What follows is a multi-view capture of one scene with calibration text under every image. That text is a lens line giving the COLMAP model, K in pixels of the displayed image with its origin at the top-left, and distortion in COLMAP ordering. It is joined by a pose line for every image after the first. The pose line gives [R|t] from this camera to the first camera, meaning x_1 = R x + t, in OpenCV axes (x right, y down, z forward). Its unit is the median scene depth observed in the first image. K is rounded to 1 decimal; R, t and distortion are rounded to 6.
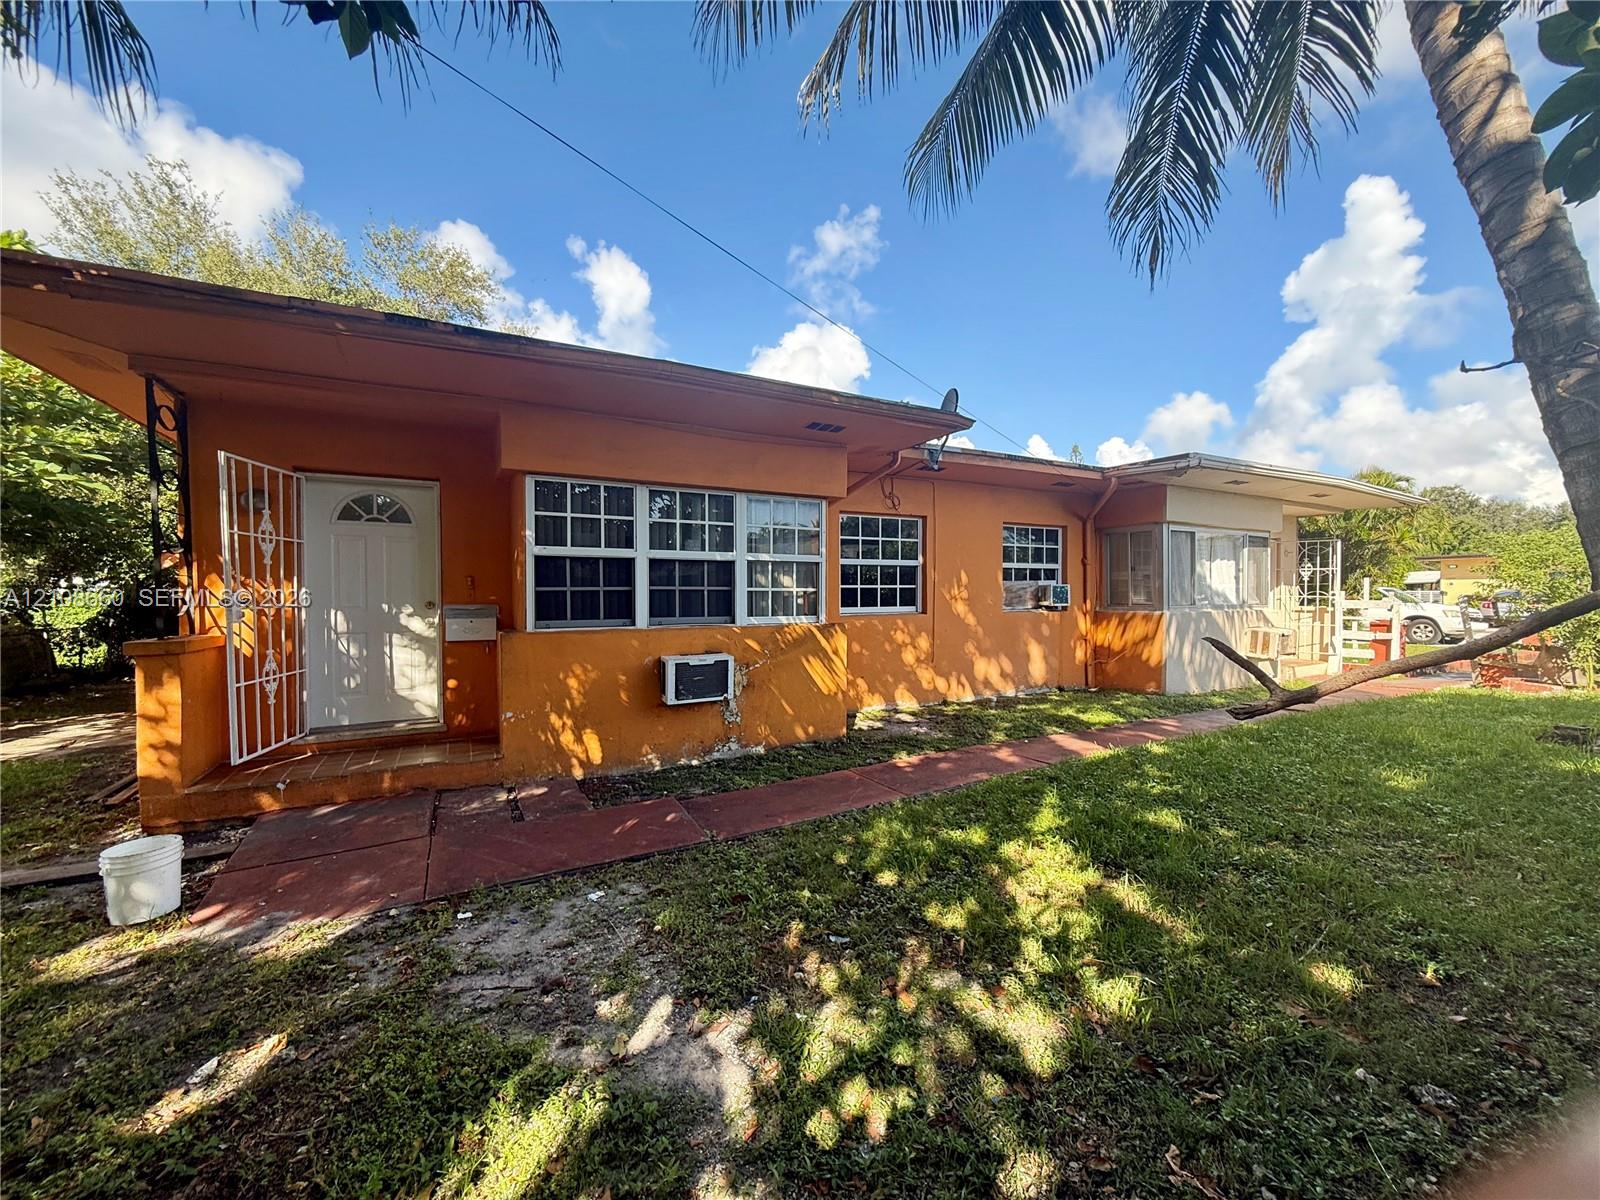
lens RADIAL K [[640.2, 0, 802.9], [0, 640.2, 603.5], [0, 0, 1]] dist [0.000048, 0.000424]
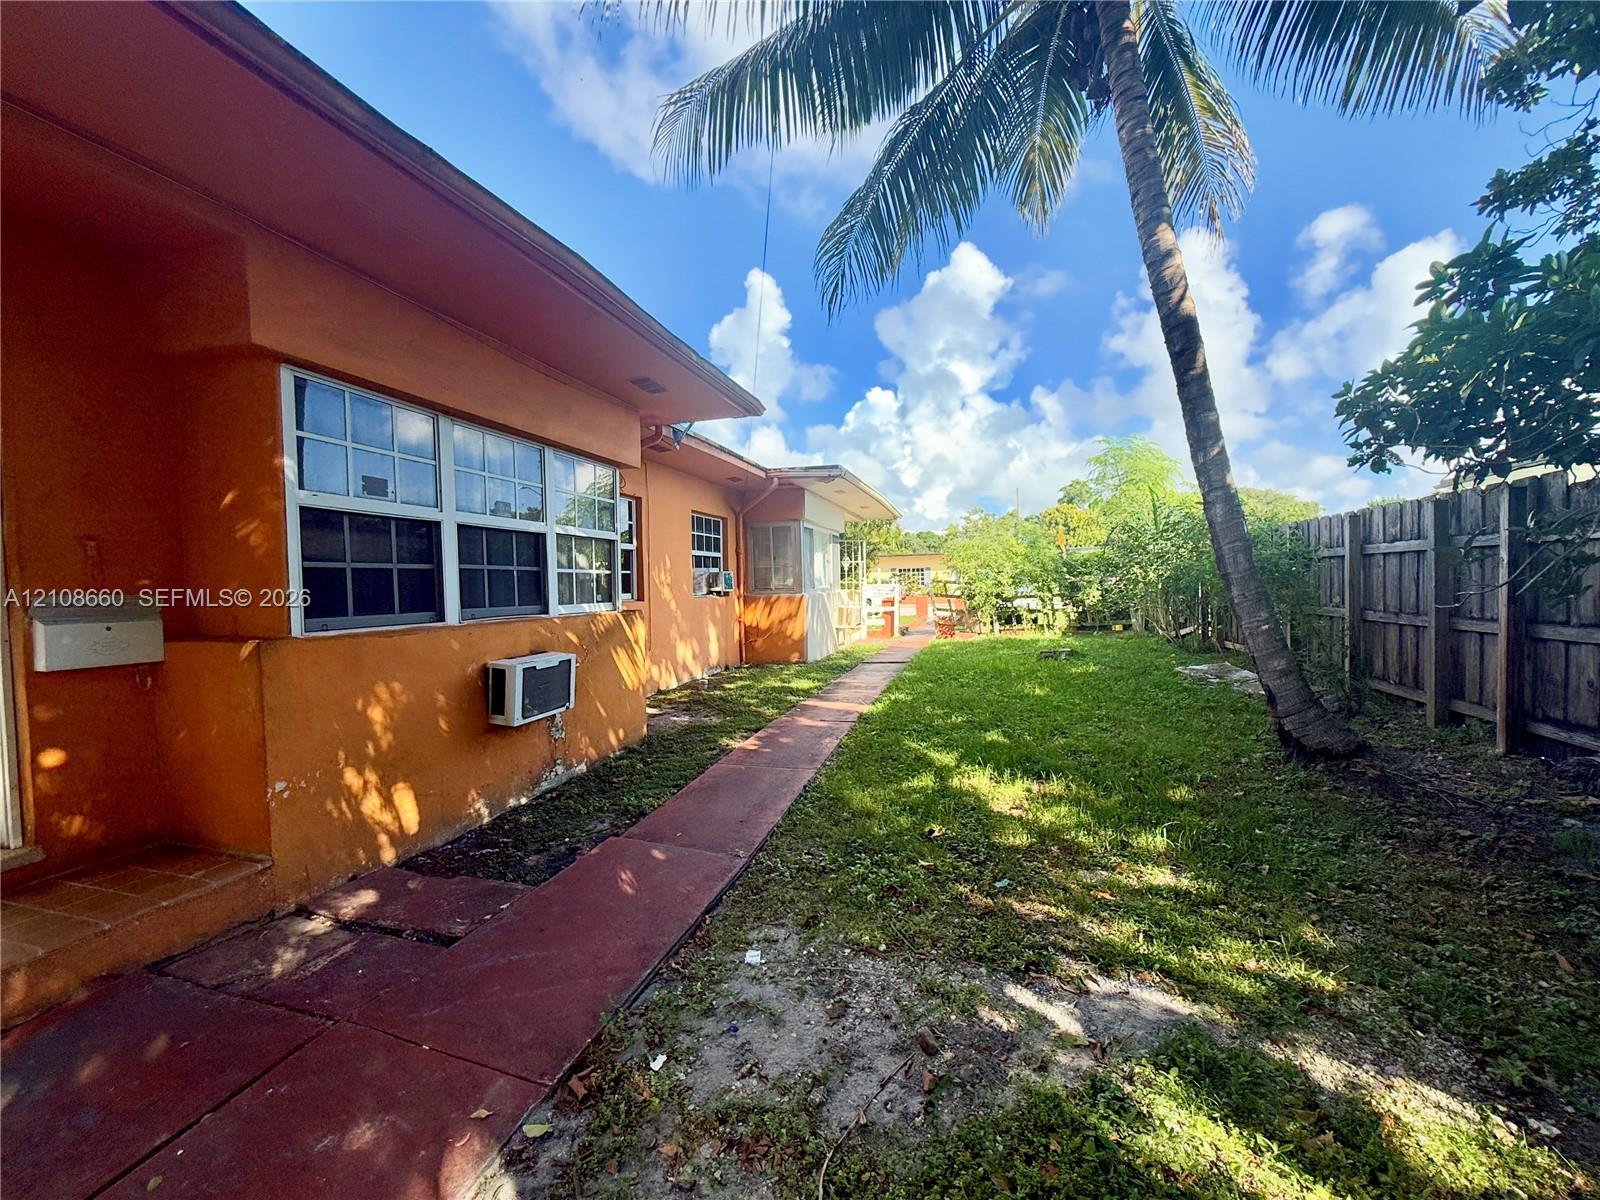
lens RADIAL K [[641.9, 0, 800.0], [0, 641.9, 594.2], [0, 0, 1]] dist [-0.005085, 0.000019]
pose [[0.698676, -0.020175, 0.715153, -0.491634], [0.025230, 0.999675, 0.003552, 0.013999], [-0.714993, 0.015561, 0.698958, 0.252356]]
